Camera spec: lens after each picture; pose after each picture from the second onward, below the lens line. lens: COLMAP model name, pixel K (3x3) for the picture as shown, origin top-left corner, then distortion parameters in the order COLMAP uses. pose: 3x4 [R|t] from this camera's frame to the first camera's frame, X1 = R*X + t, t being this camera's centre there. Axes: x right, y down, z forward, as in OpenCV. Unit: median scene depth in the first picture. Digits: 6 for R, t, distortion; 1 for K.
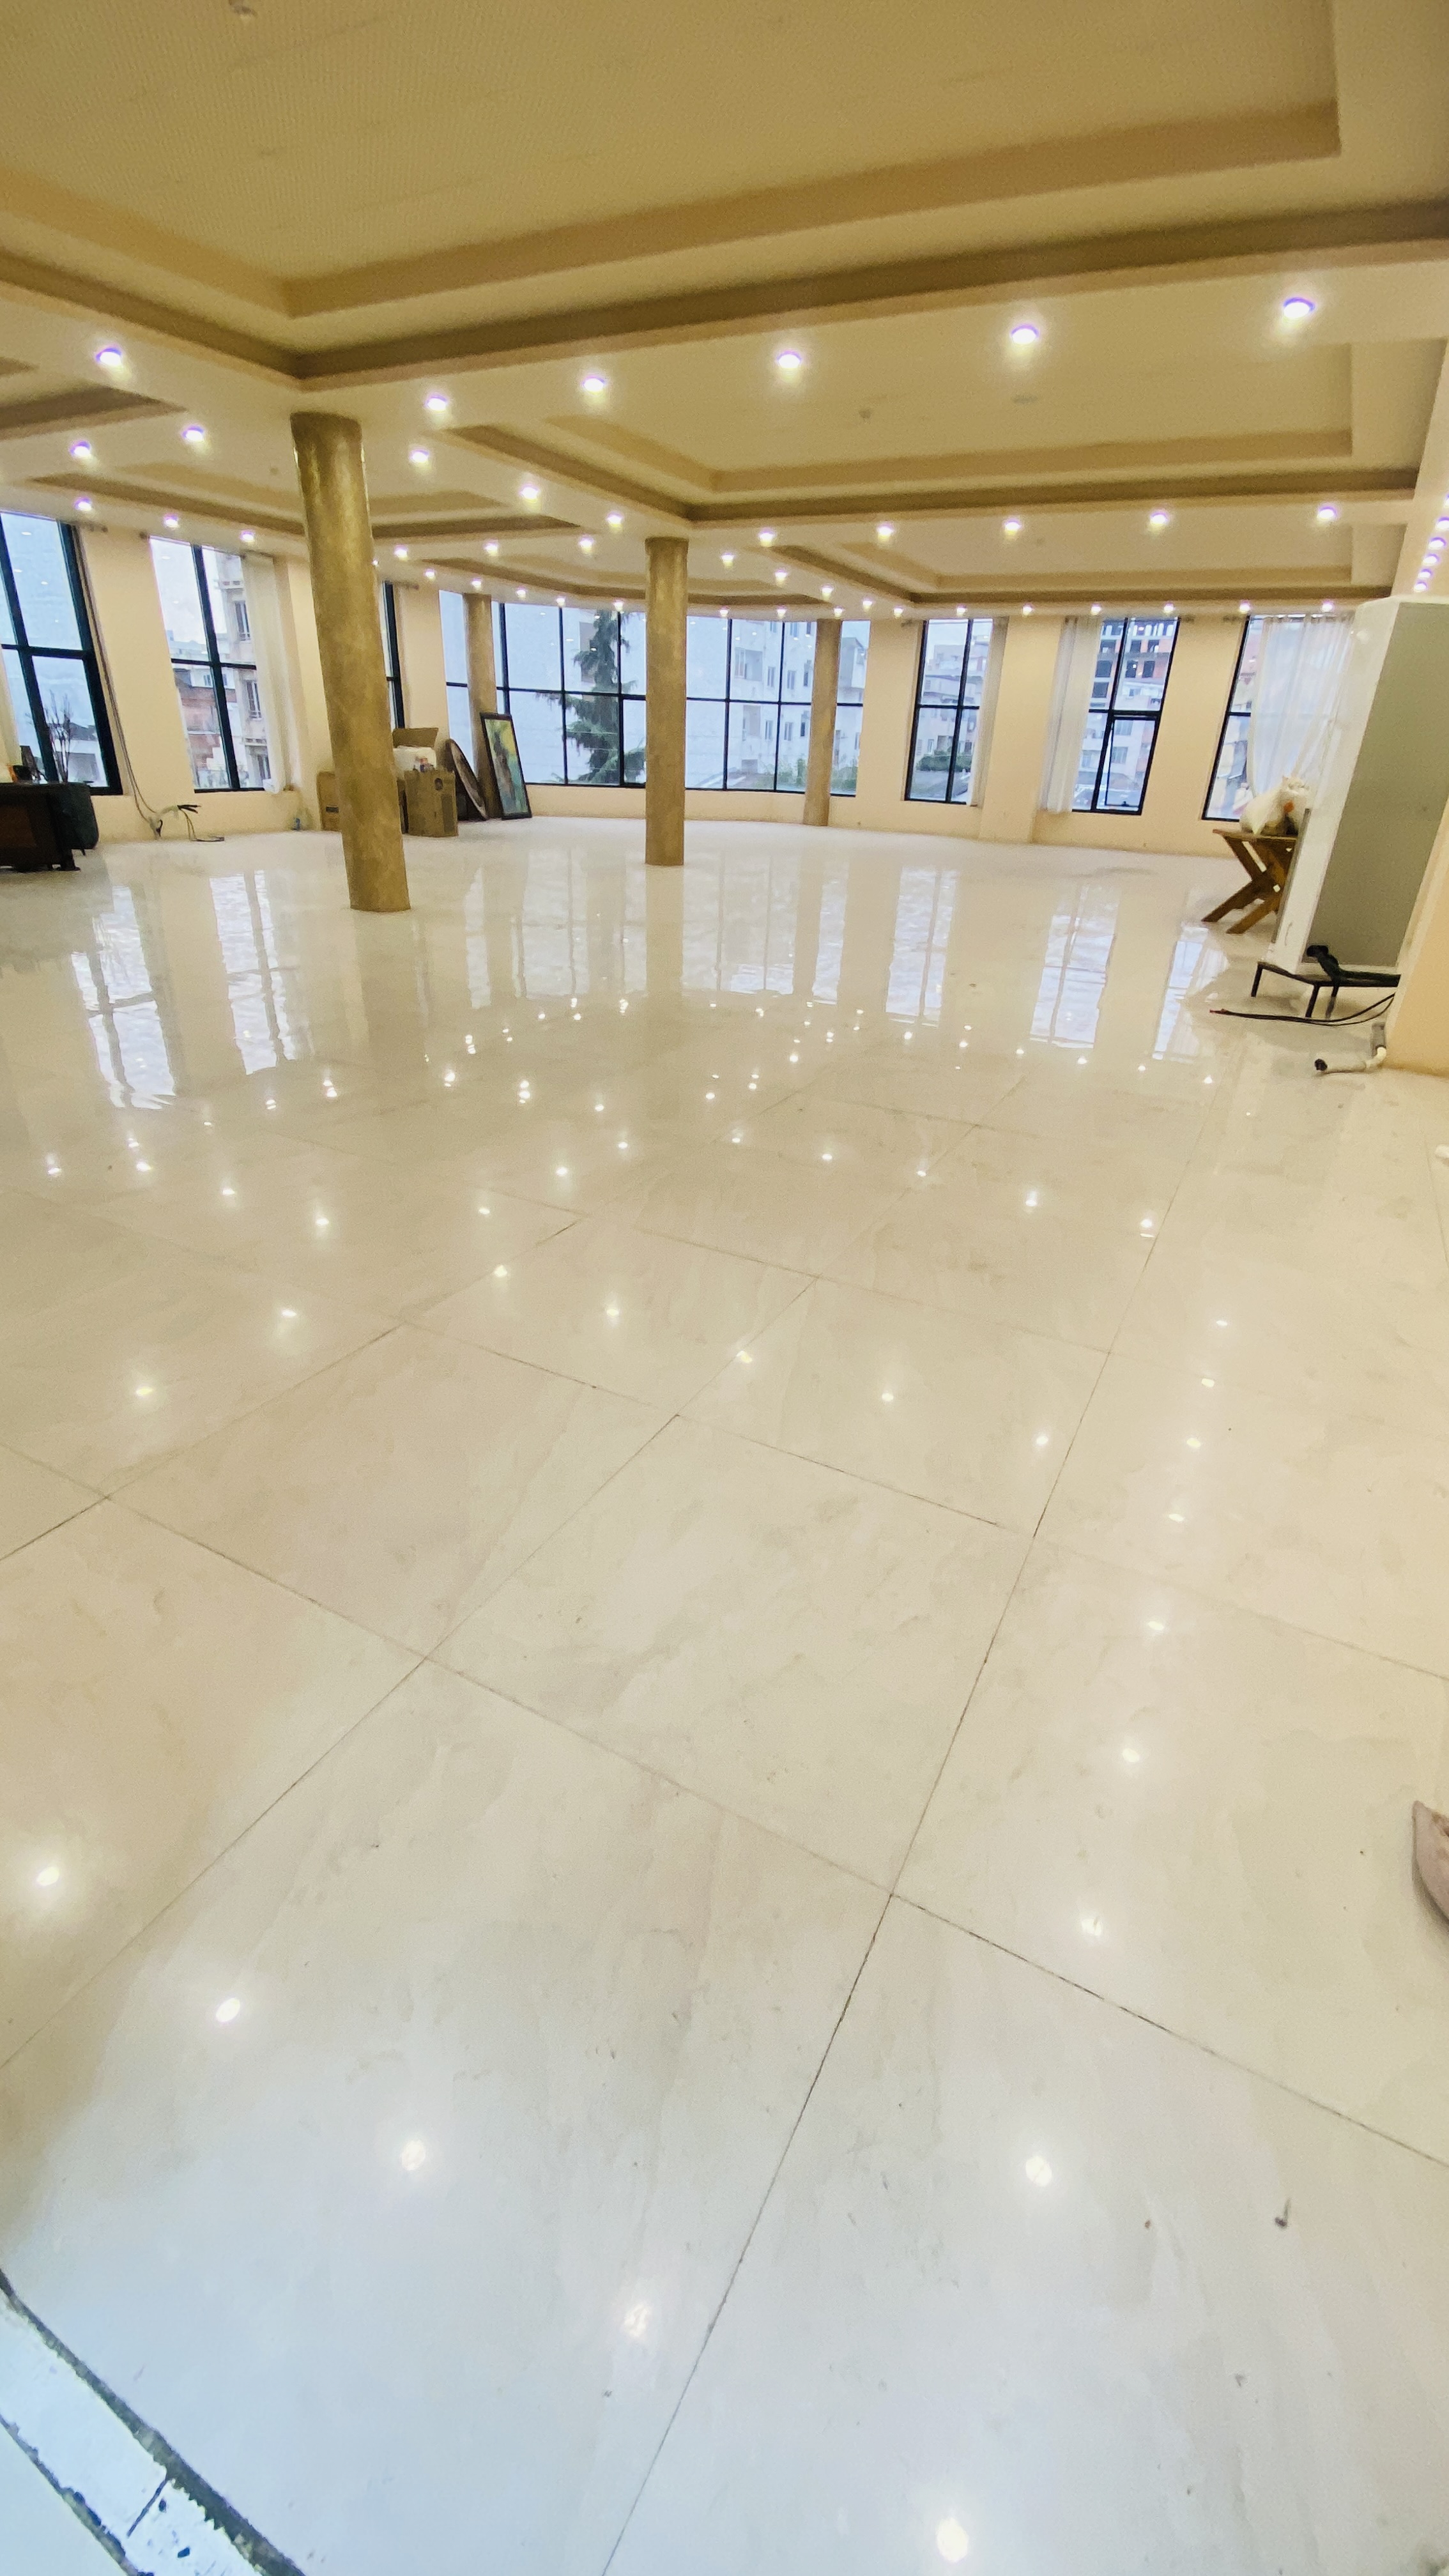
lens RADIAL K [[1048.7, 0, 724.5], [0, 1048.7, 1288.0], [0, 0, 1]] dist [0.003191, -0.014932]
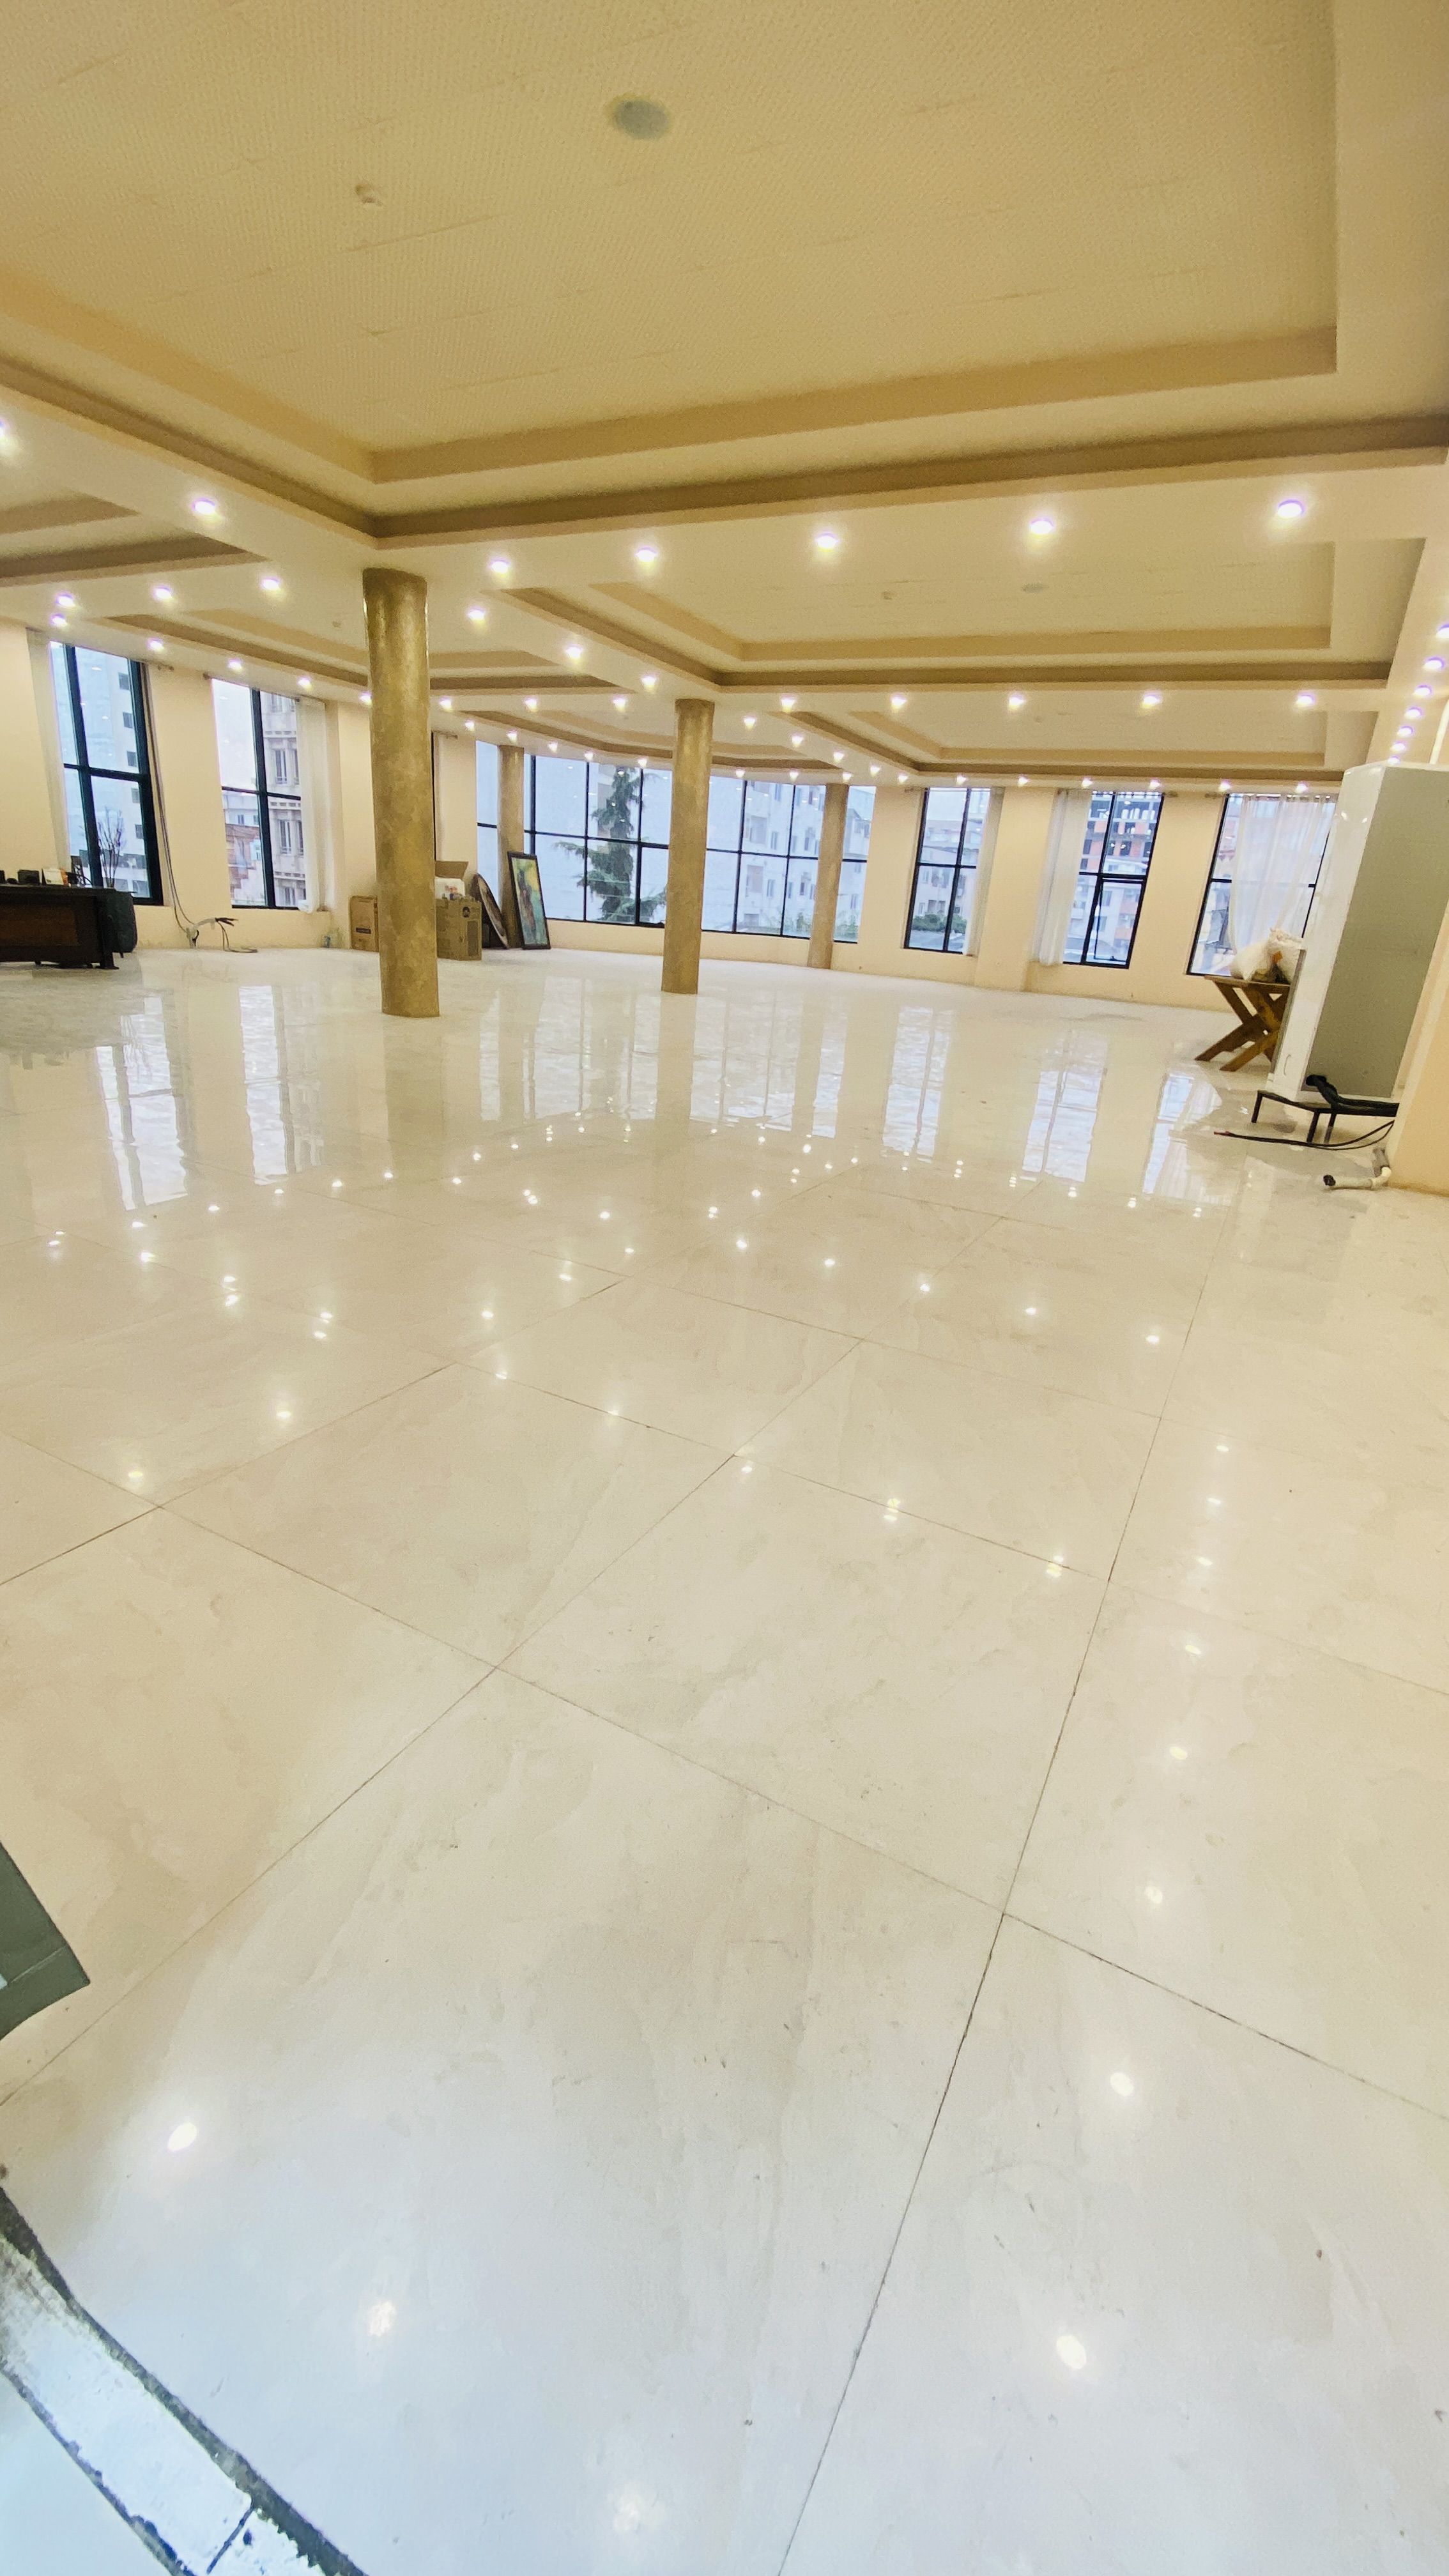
lens RADIAL K [[1048.7, 0, 724.5], [0, 1048.7, 1288.0], [0, 0, 1]] dist [0.003191, -0.014932]
pose [[0.999263, 0.036289, 0.012501, -0.015761], [-0.034445, 0.991559, -0.124995, 0.018973], [-0.016931, 0.124472, 0.992079, 0.000212]]
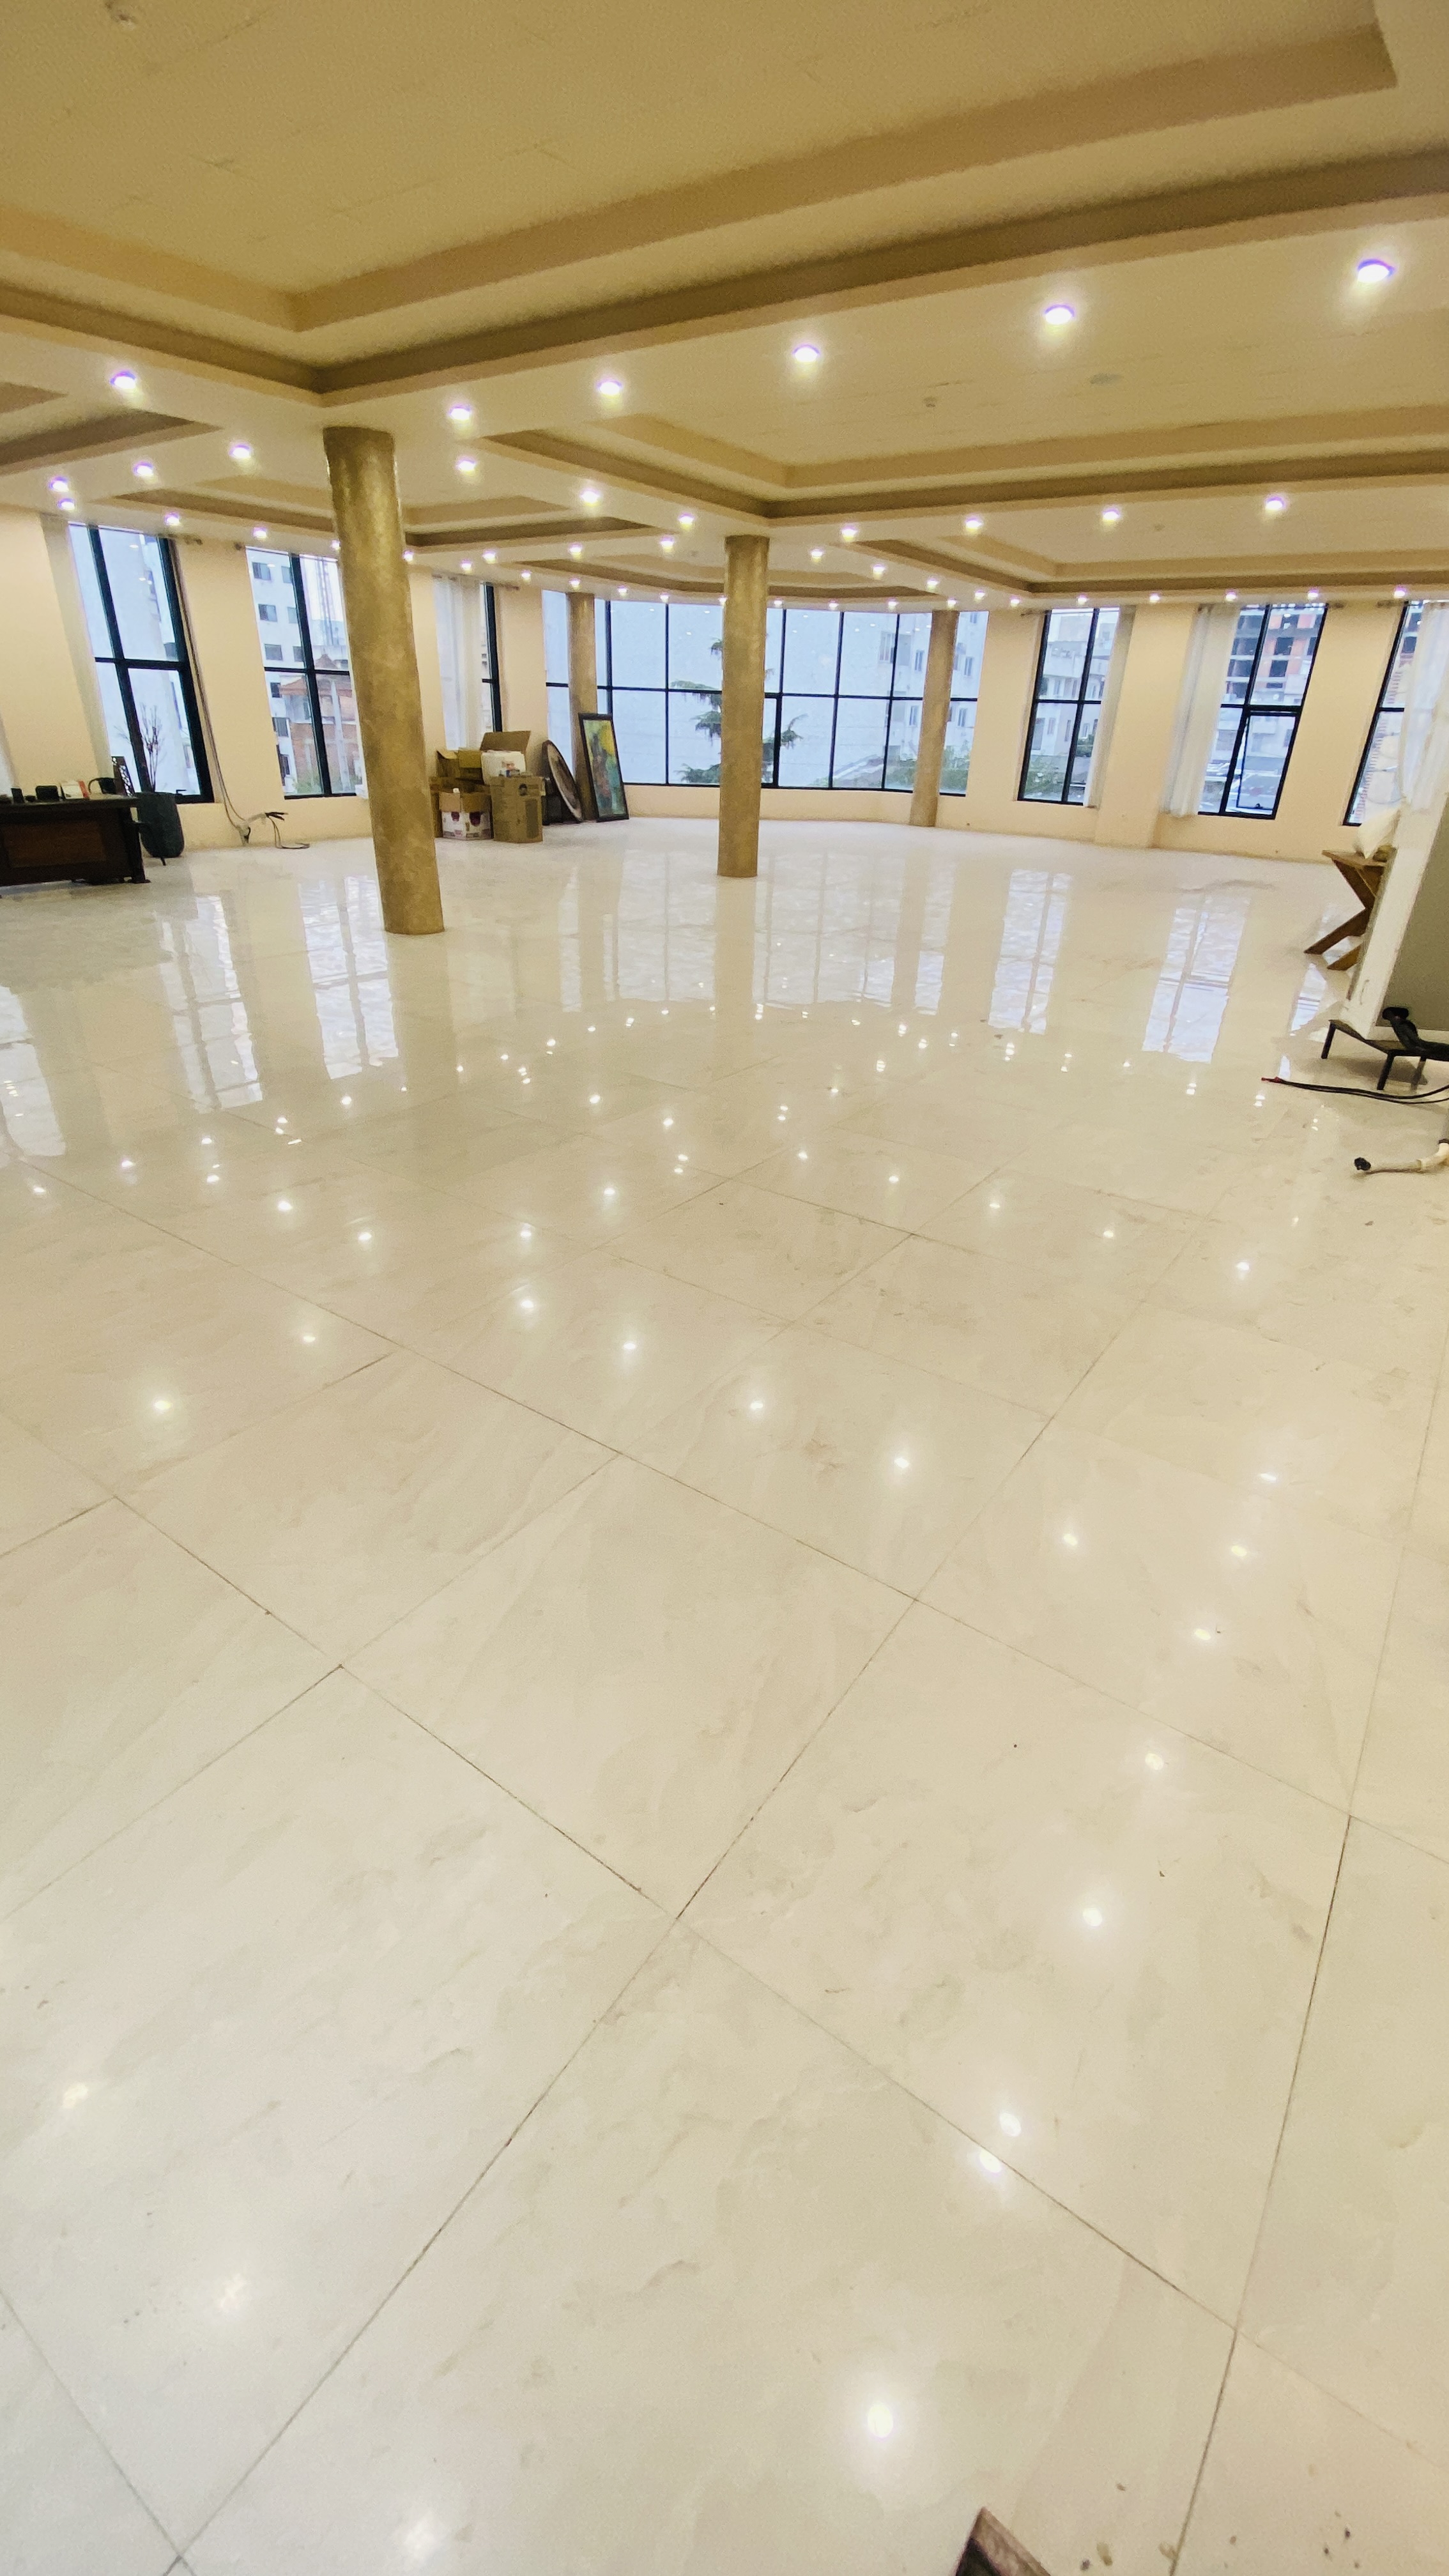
lens RADIAL K [[1042.2, 0, 724.5], [0, 1042.2, 1288.0], [0, 0, 1]] dist [0.002034, -0.013564]
pose [[0.991171, 0.056891, -0.119765, 0.074074], [-0.054932, 0.998298, 0.019598, -0.045908], [0.120676, -0.012846, 0.992609, 0.043519]]
